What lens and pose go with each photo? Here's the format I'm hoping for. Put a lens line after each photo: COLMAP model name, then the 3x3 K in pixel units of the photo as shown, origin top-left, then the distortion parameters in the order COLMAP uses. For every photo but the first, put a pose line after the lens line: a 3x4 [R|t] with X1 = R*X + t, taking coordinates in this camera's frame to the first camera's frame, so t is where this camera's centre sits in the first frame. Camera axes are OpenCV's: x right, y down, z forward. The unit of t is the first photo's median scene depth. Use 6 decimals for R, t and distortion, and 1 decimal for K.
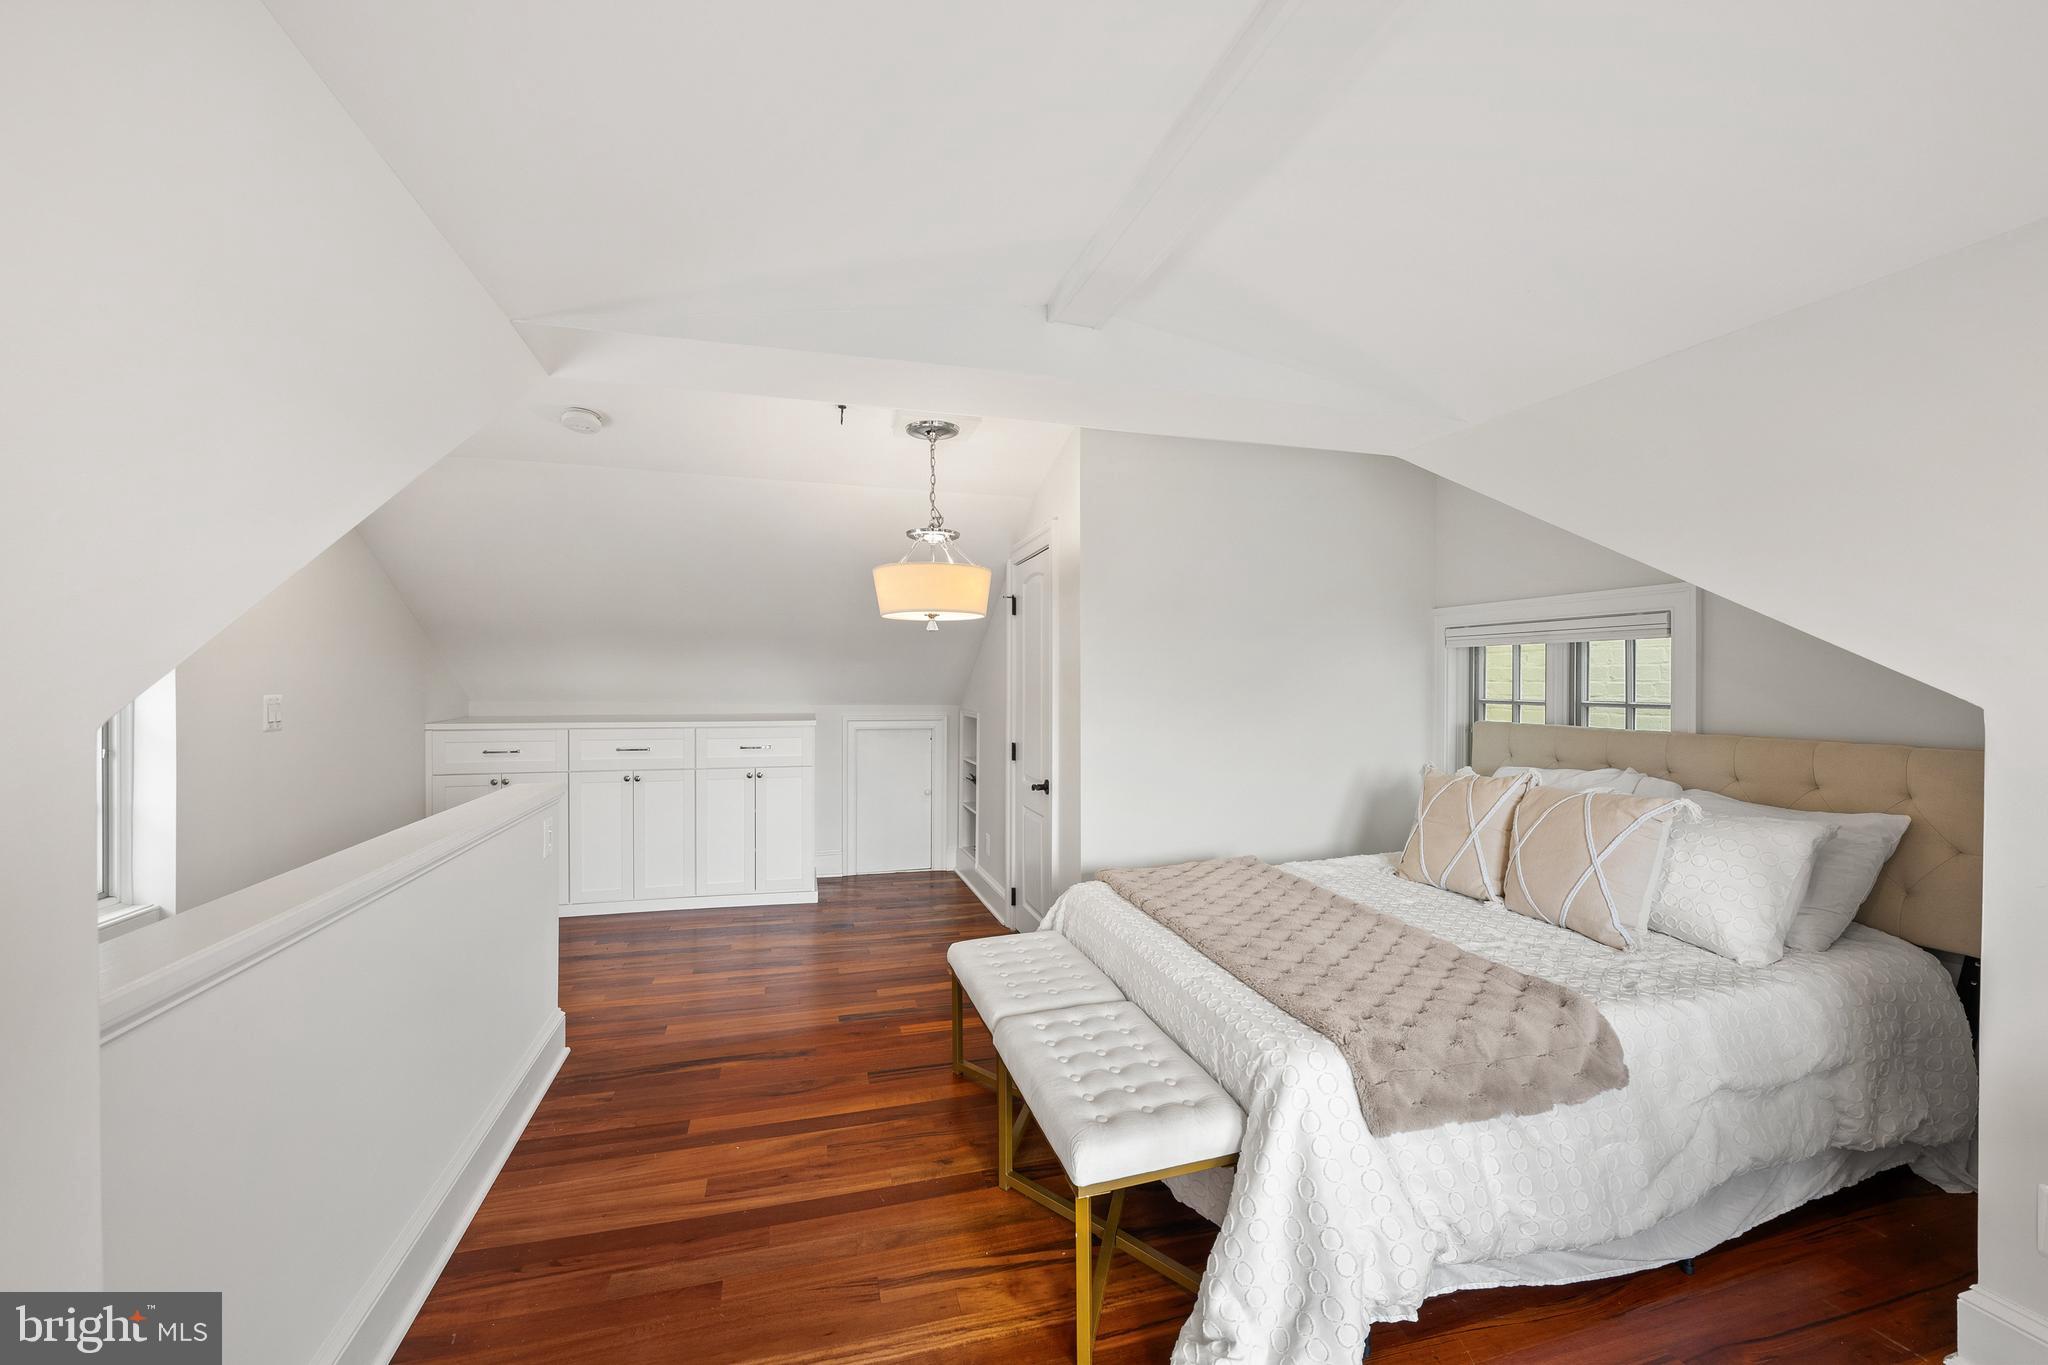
lens RADIAL K [[812.1, 0, 1023.2], [0, 812.1, 690.2], [0, 0, 1]] dist [0.001580, 0.000506]
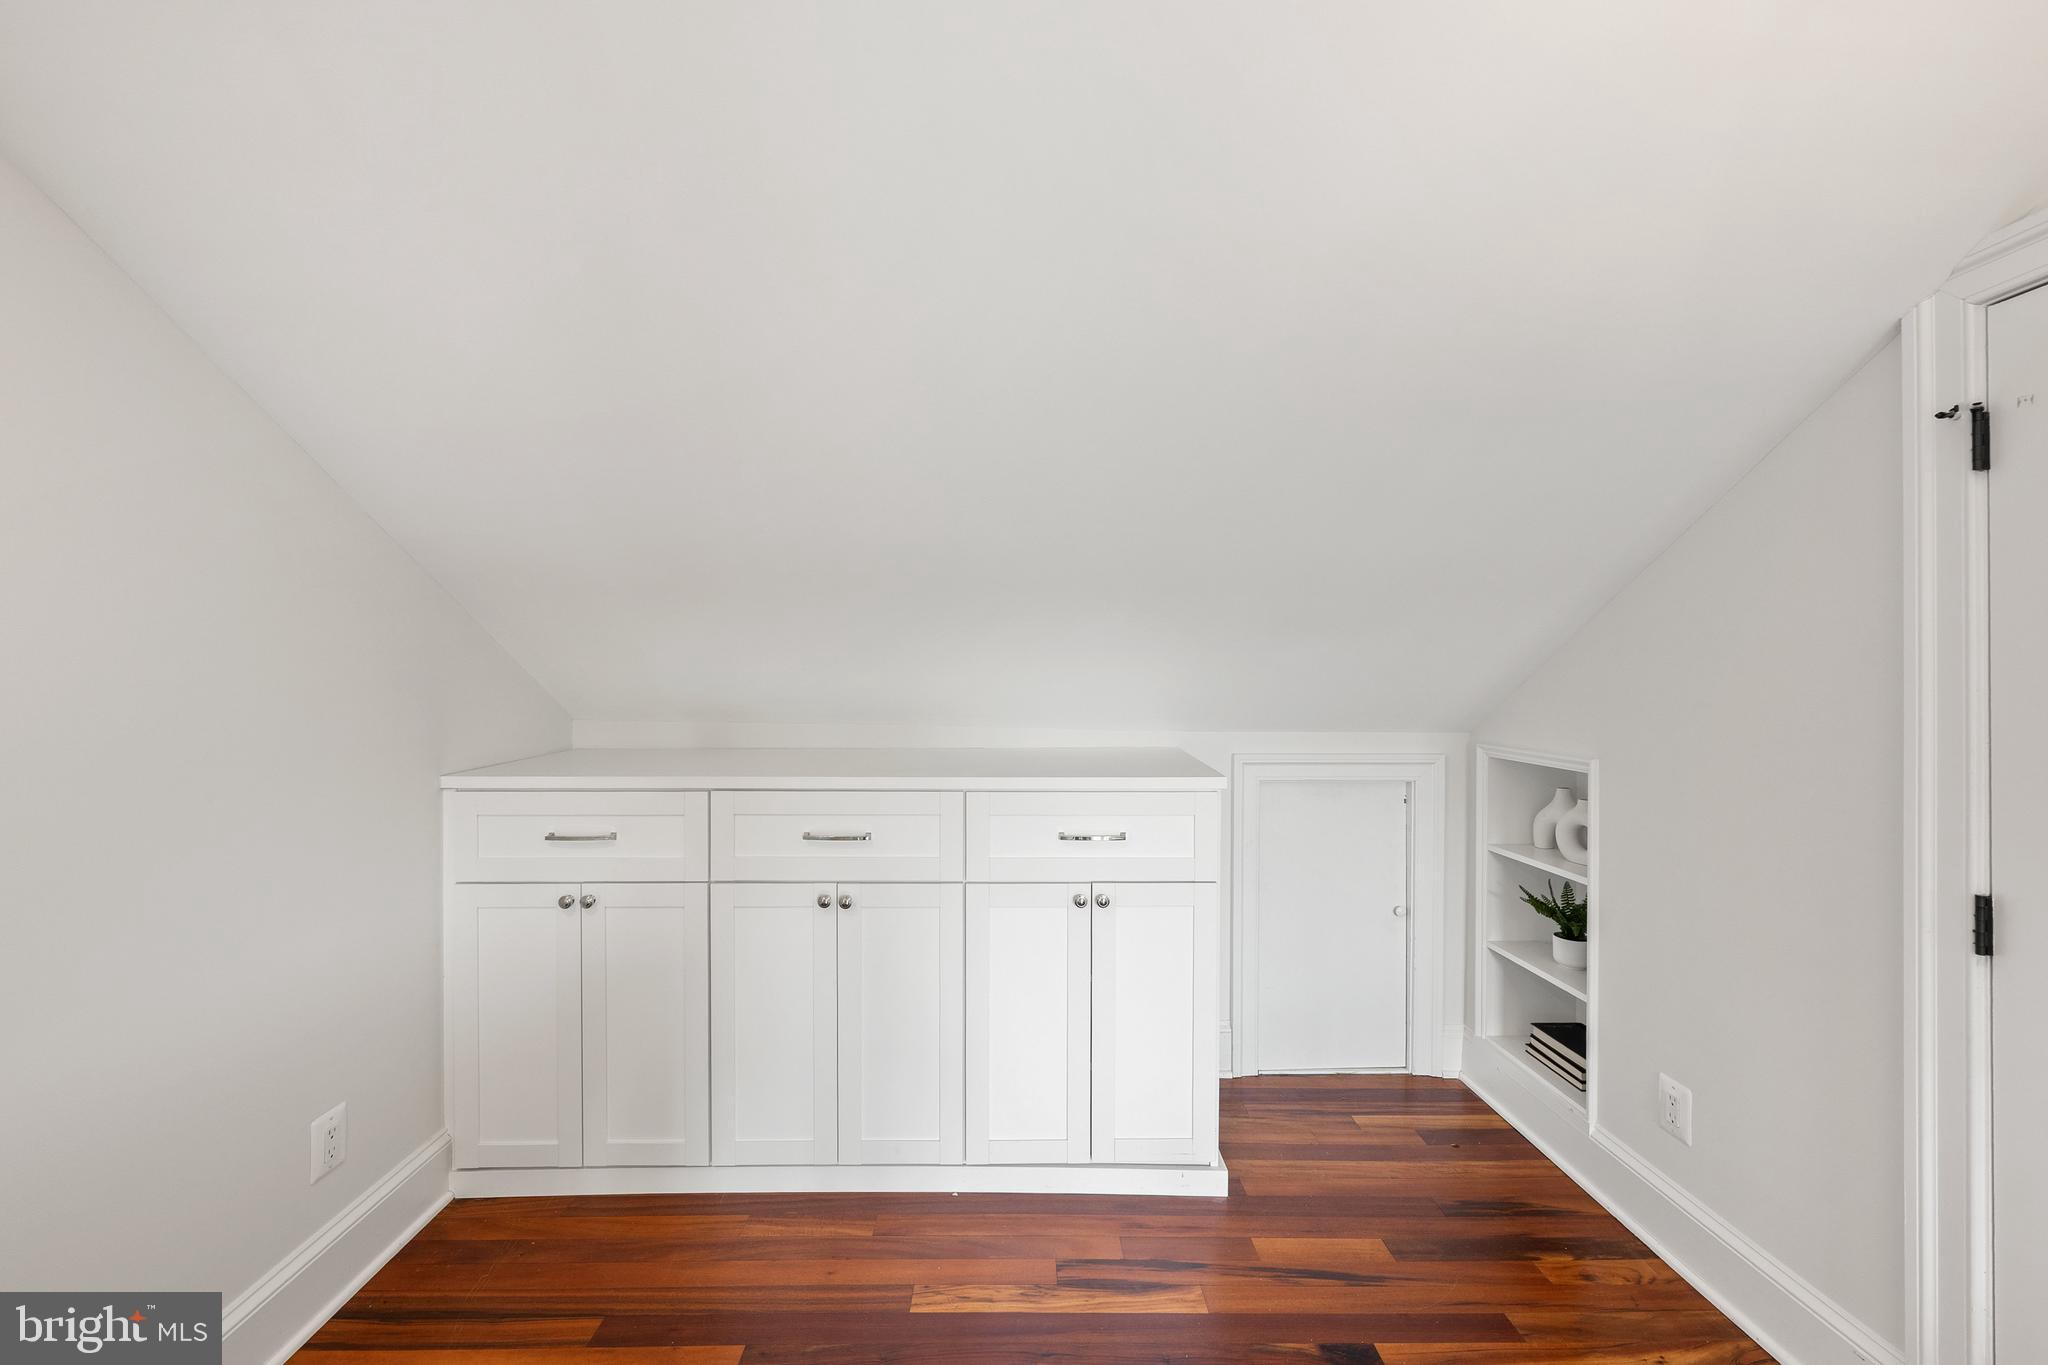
lens RADIAL K [[812.1, 0, 1018.0], [0, 812.1, 677.3], [0, 0, 1]] dist [0.001580, 0.000506]
pose [[0.965422, -0.001313, -0.260690, -0.249573], [-0.001108, 0.999958, -0.009140, -0.011695], [0.260691, 0.009113, 0.965379, 0.555179]]
